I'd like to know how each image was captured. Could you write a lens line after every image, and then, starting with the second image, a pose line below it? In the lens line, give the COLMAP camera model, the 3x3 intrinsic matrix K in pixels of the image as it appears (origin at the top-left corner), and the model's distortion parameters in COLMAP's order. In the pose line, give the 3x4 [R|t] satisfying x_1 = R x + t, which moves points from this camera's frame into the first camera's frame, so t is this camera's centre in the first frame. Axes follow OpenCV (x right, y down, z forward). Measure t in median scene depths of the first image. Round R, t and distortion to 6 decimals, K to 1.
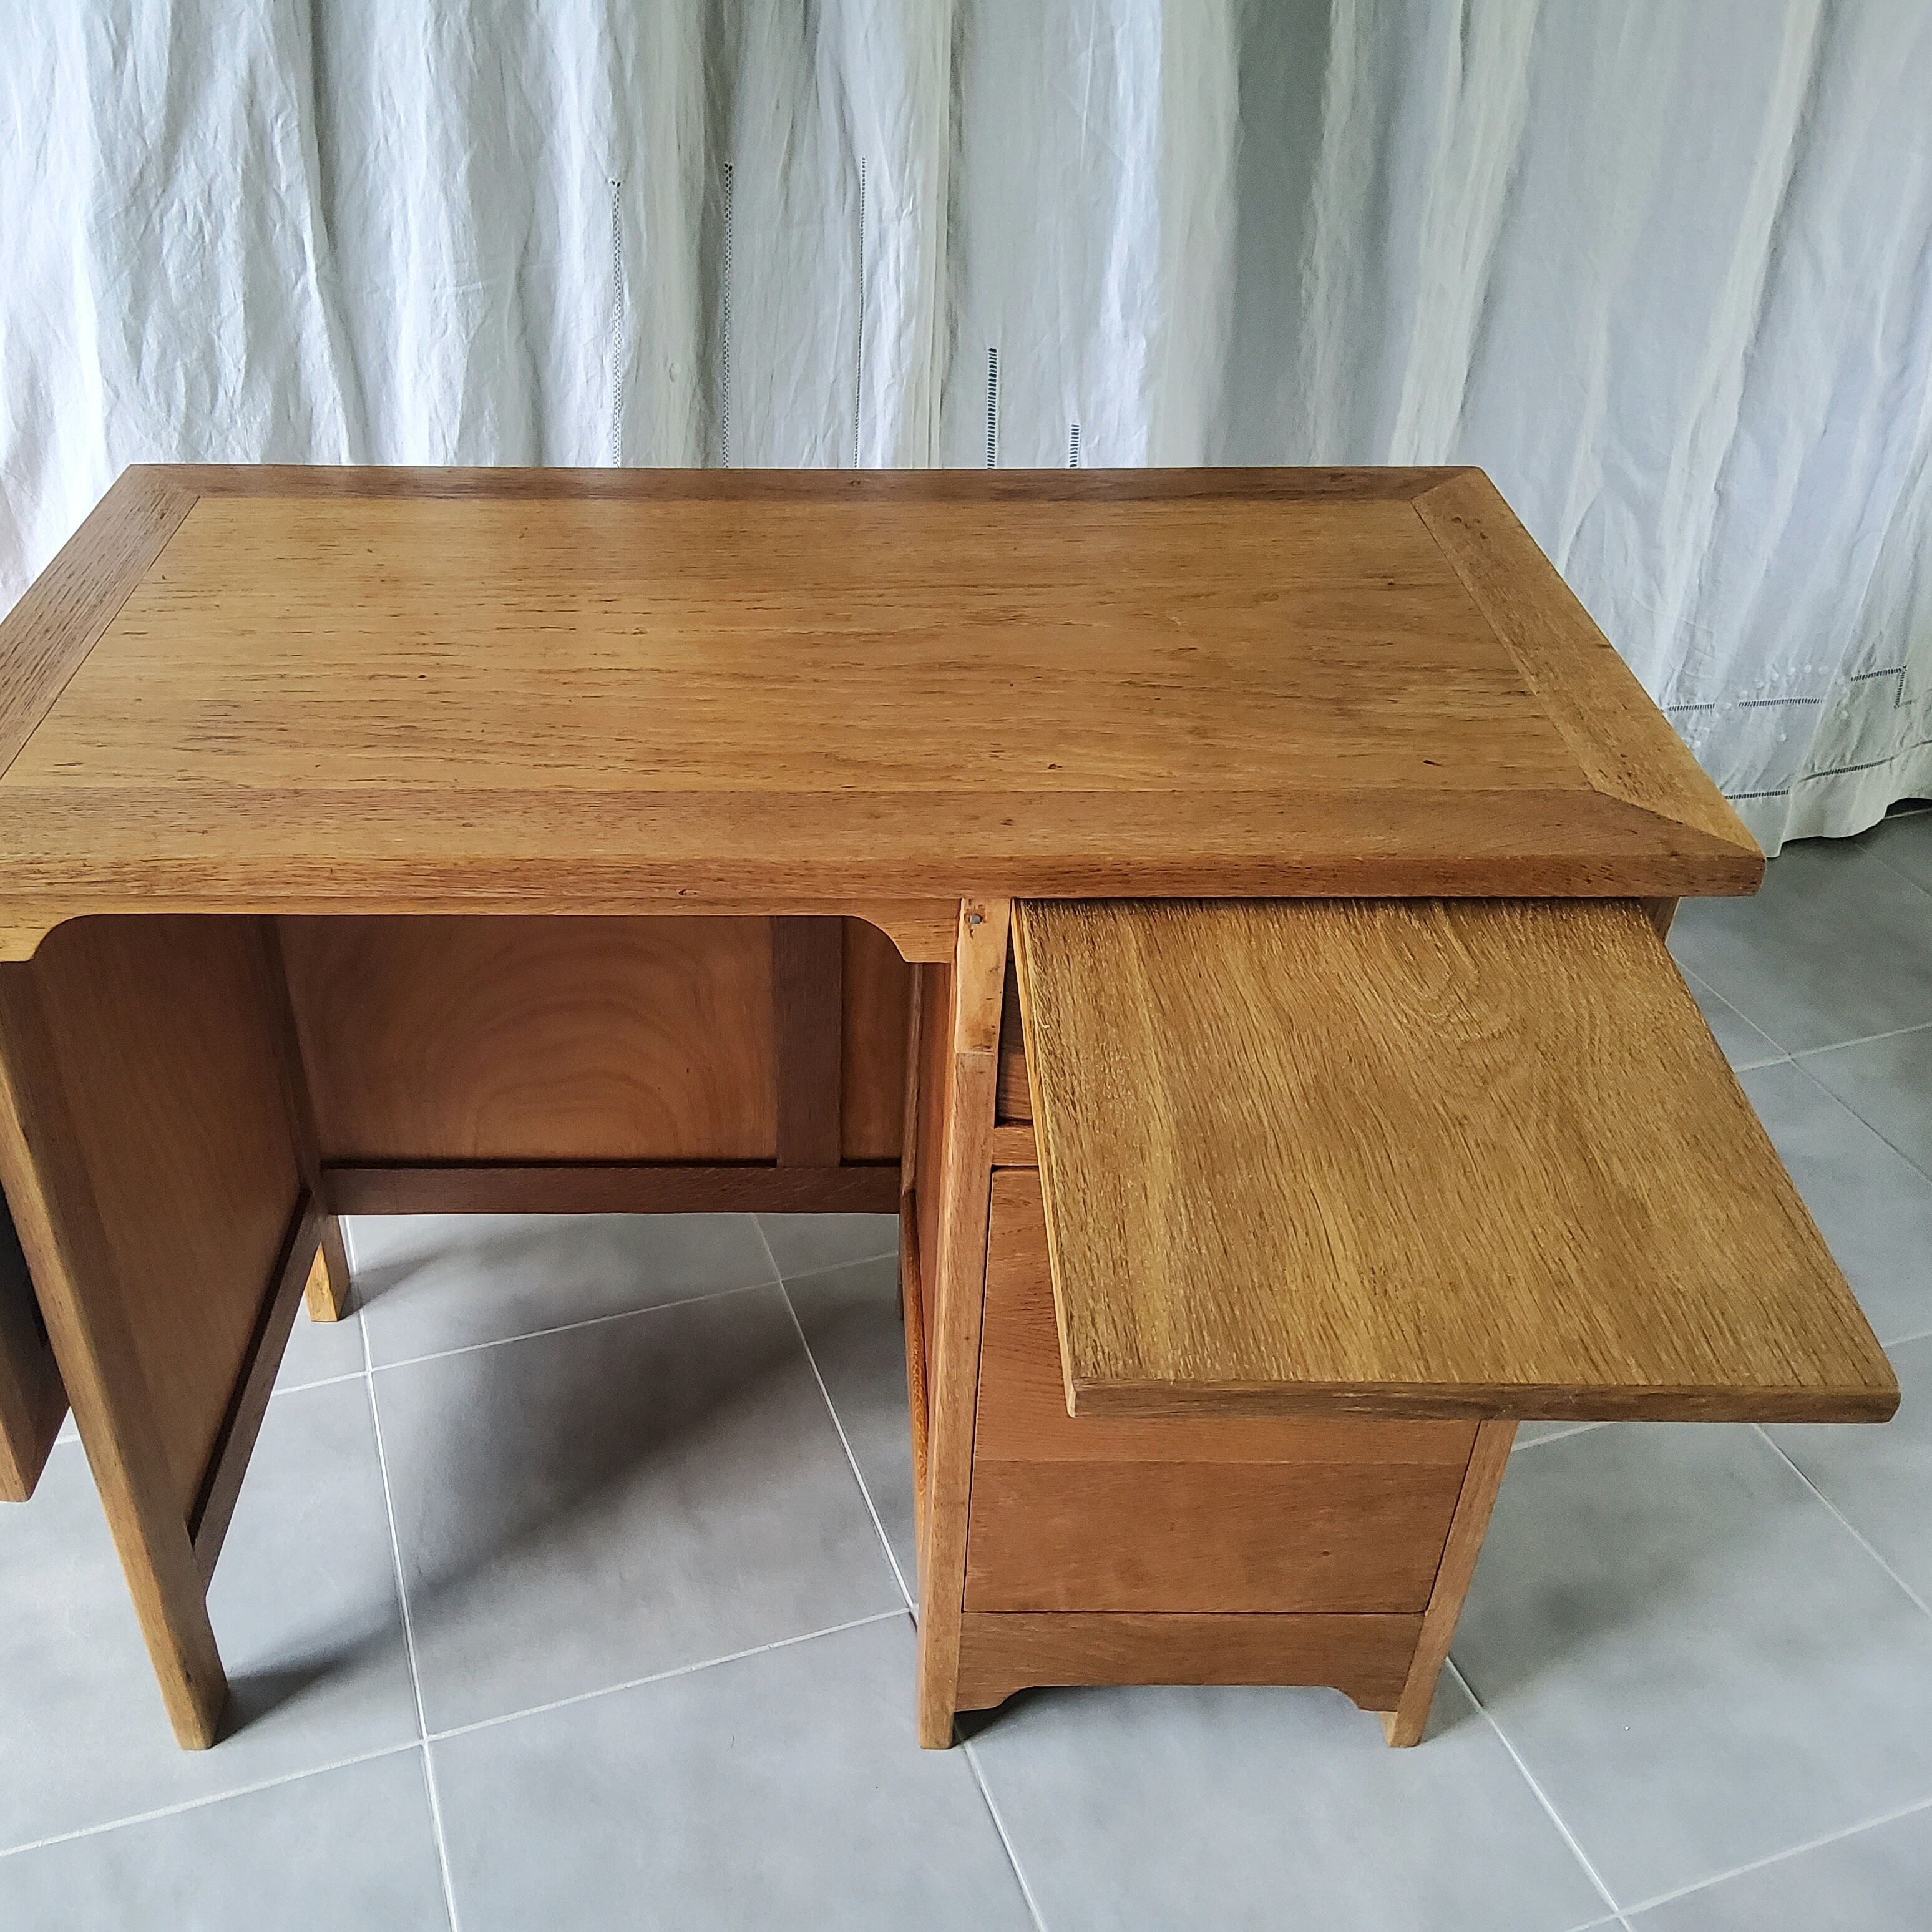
lens RADIAL K [[1993.6, 0, 846.3], [0, 1993.6, 990.3], [0, 0, 1]] dist [0.105161, -0.225957]
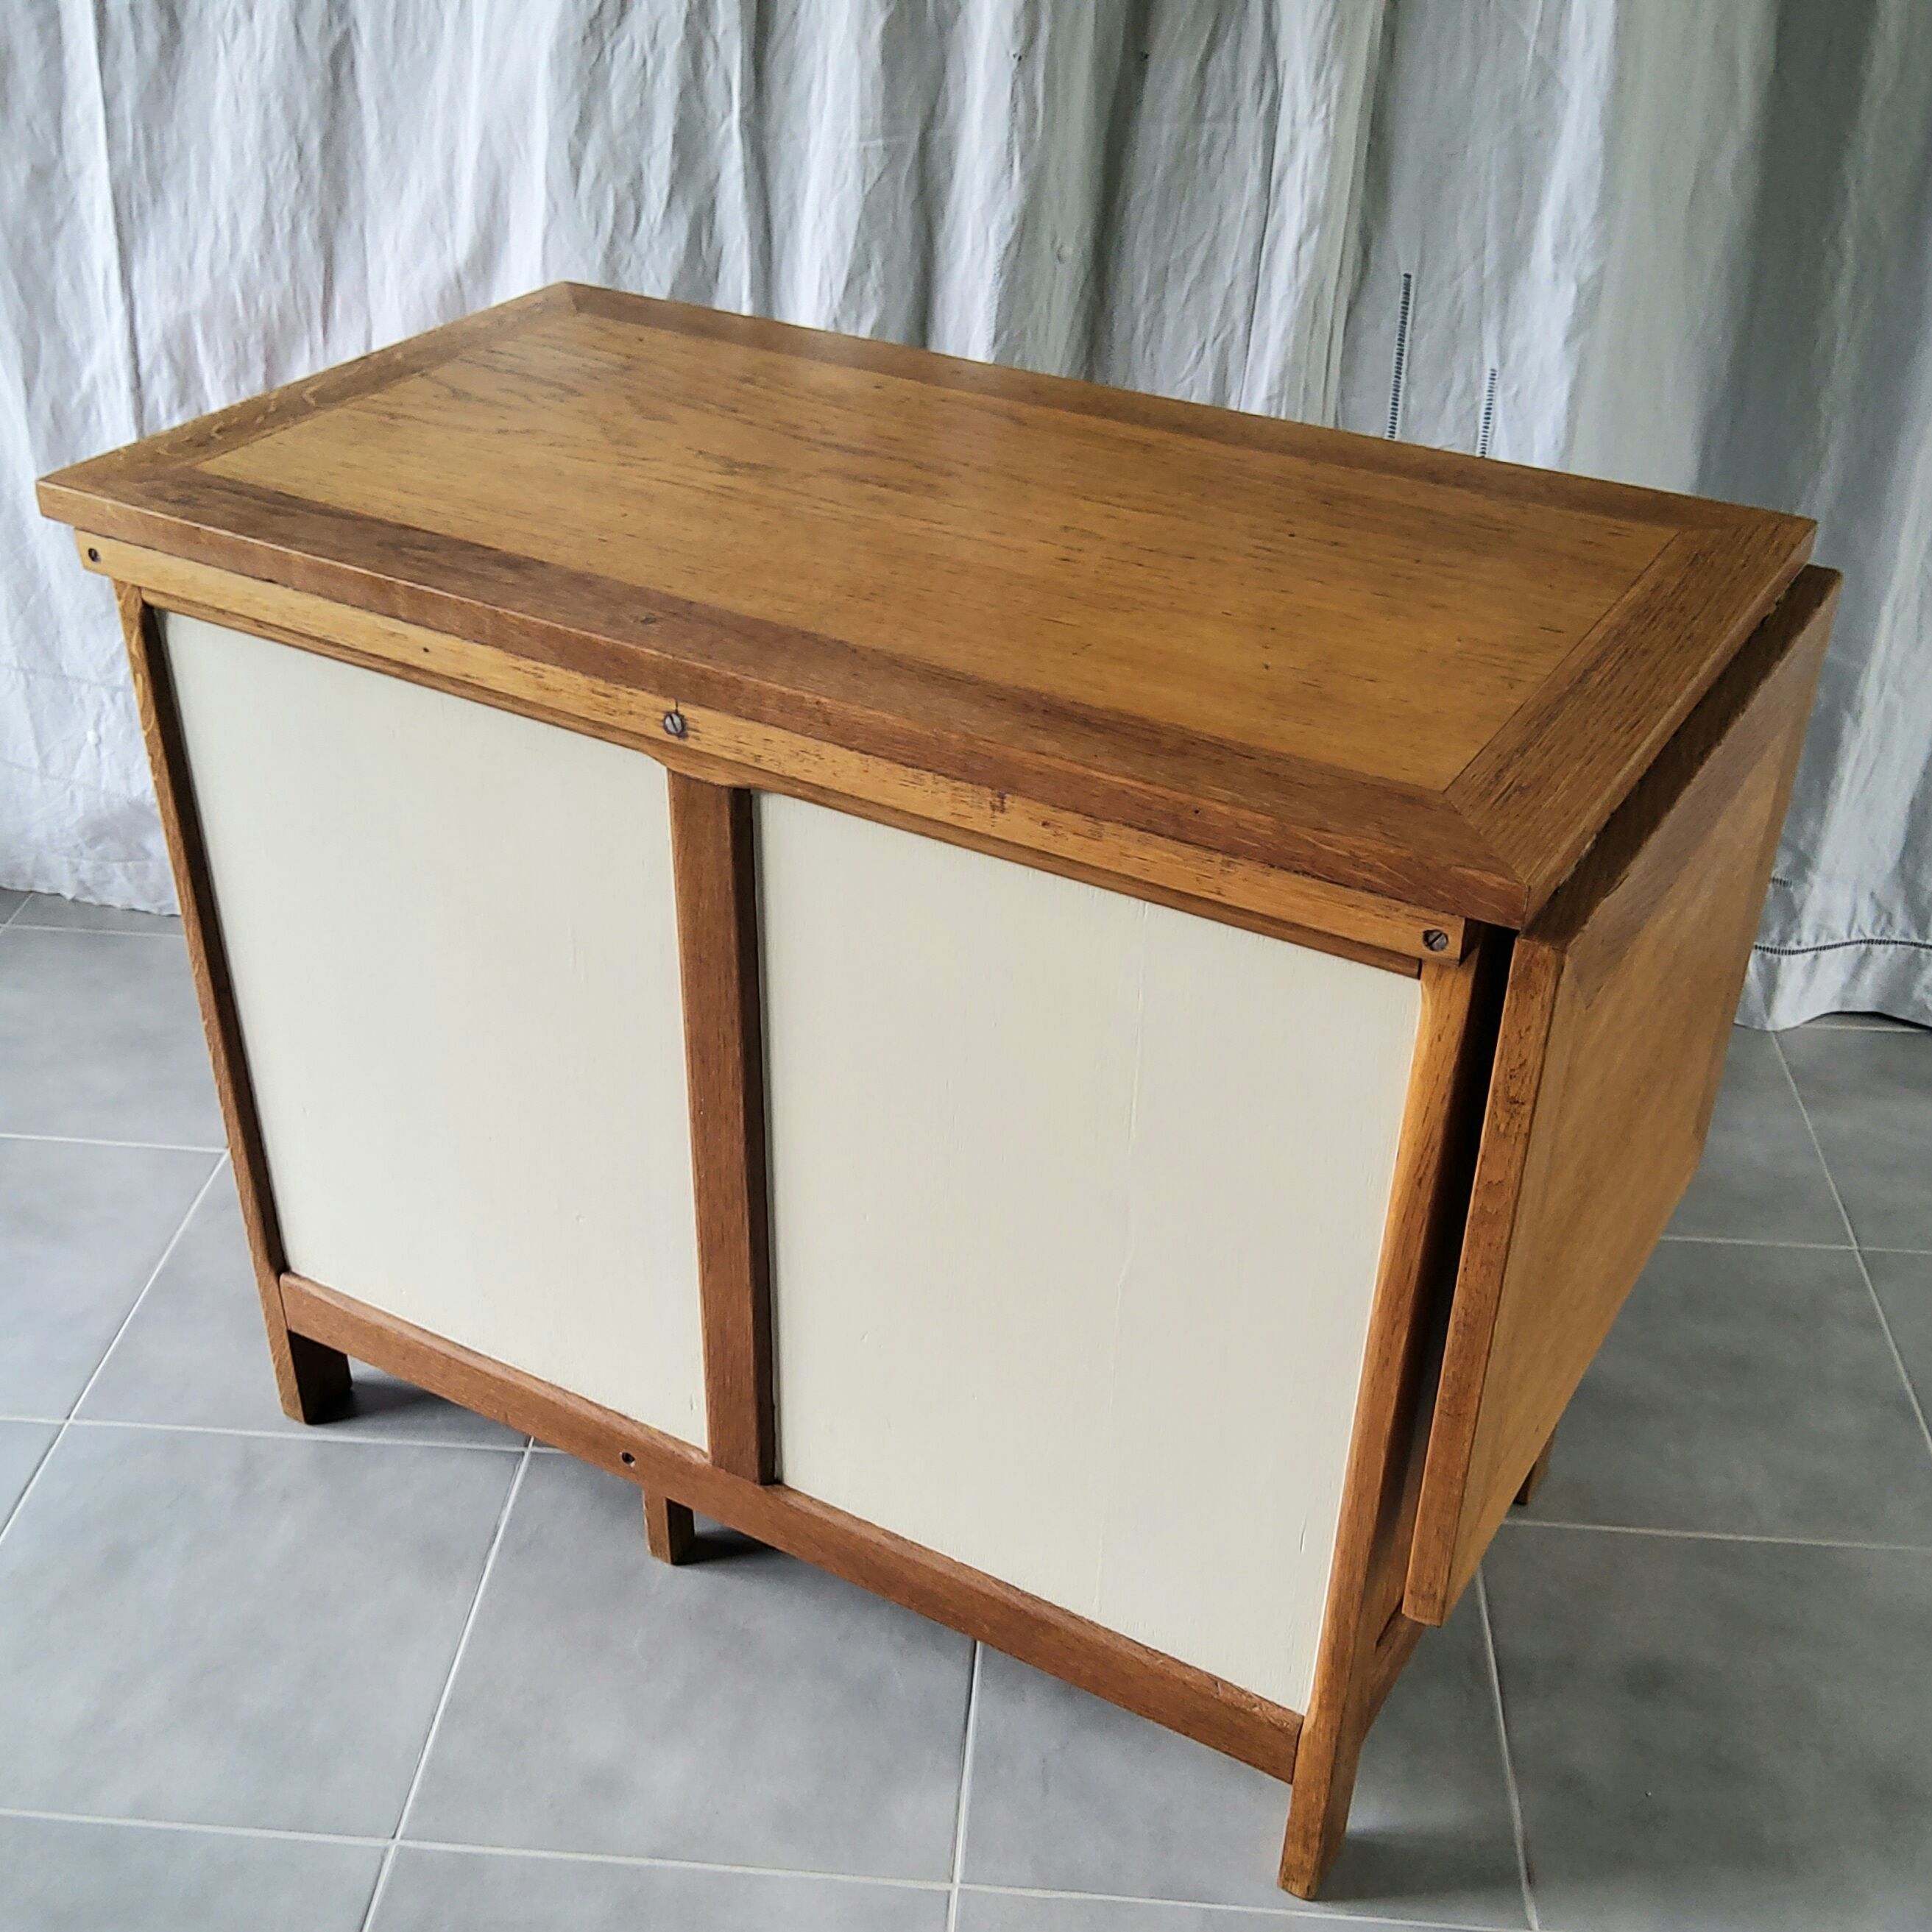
lens RADIAL K [[2363.0, 0, 894.6], [0, 2363.0, 1176.7], [0, 0, 1]] dist [0.099110, -0.213677]
pose [[0.919142, 0.232208, -0.318209, 0.350290], [-0.230291, 0.972118, 0.044195, 0.121284], [0.319599, 0.032659, 0.946990, -0.169281]]
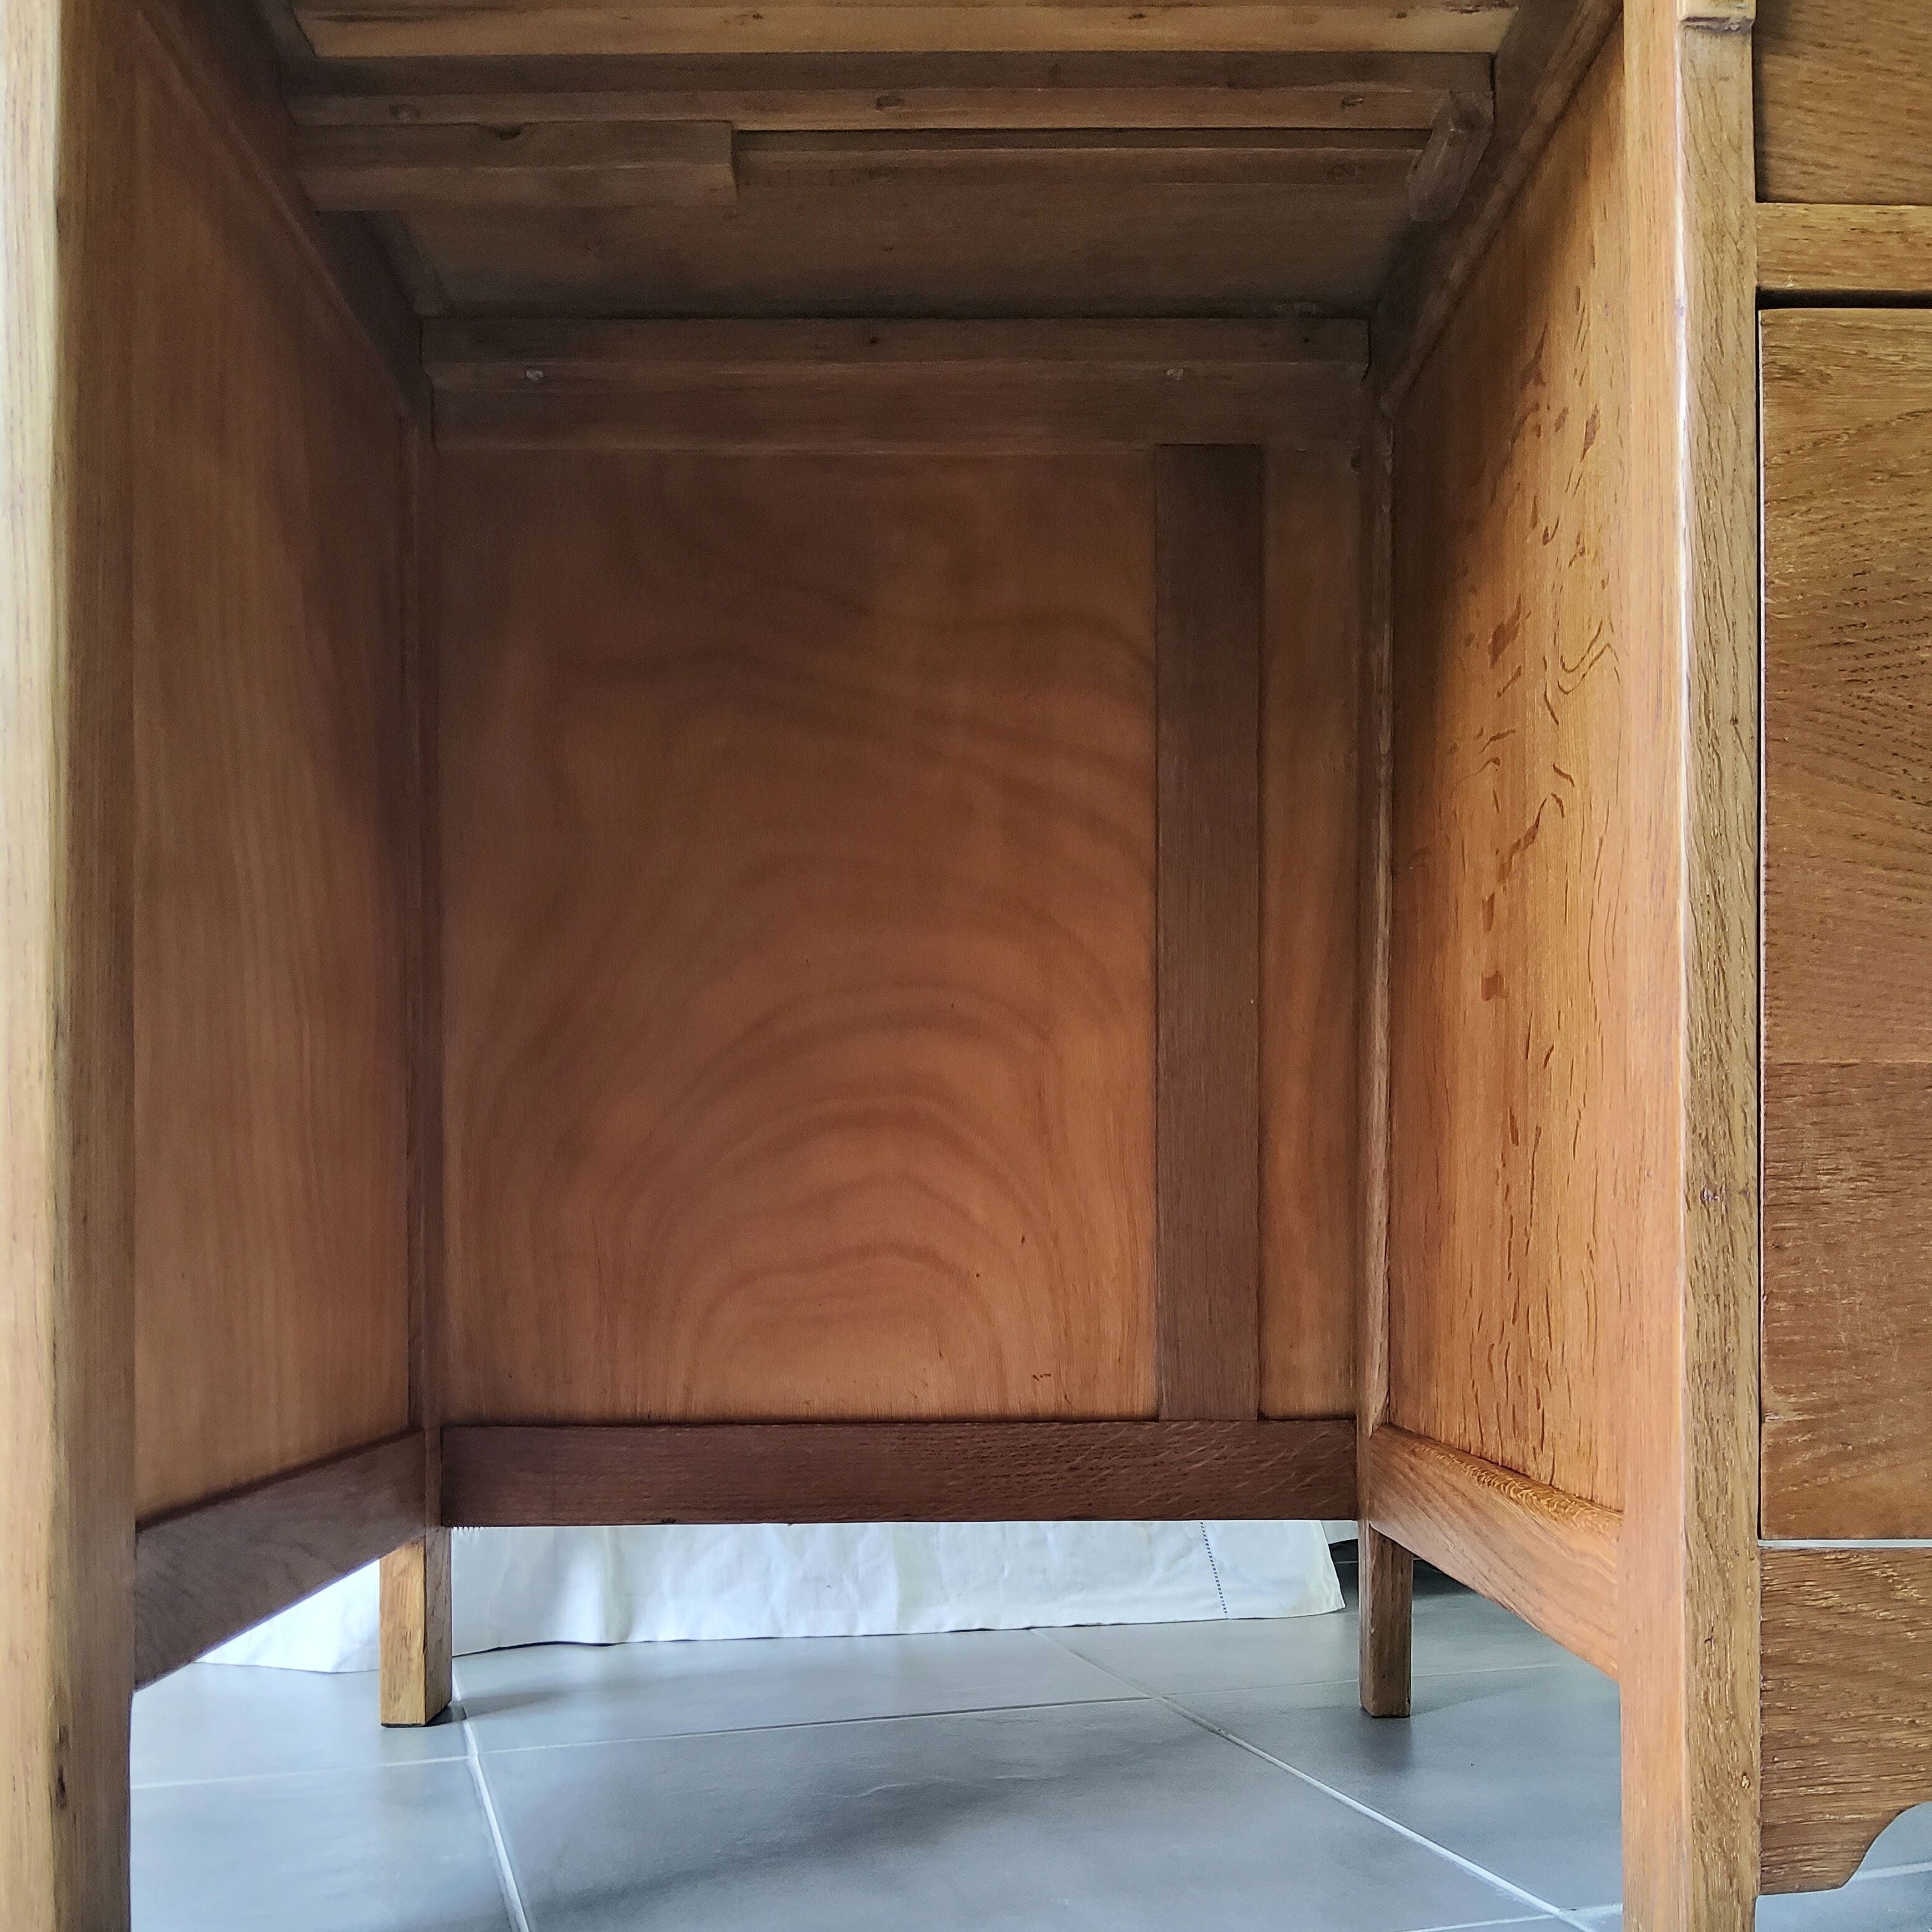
lens RADIAL K [[1990.8, 0, 960.7], [0, 1990.8, 1235.8], [0, 0, 1]] dist [0.107671, -0.190561]
pose [[0.999876, -0.012931, 0.008946, -0.120551], [0.015722, 0.812473, -0.582786, 0.478604], [0.000268, 0.582855, 0.812576, 0.528735]]
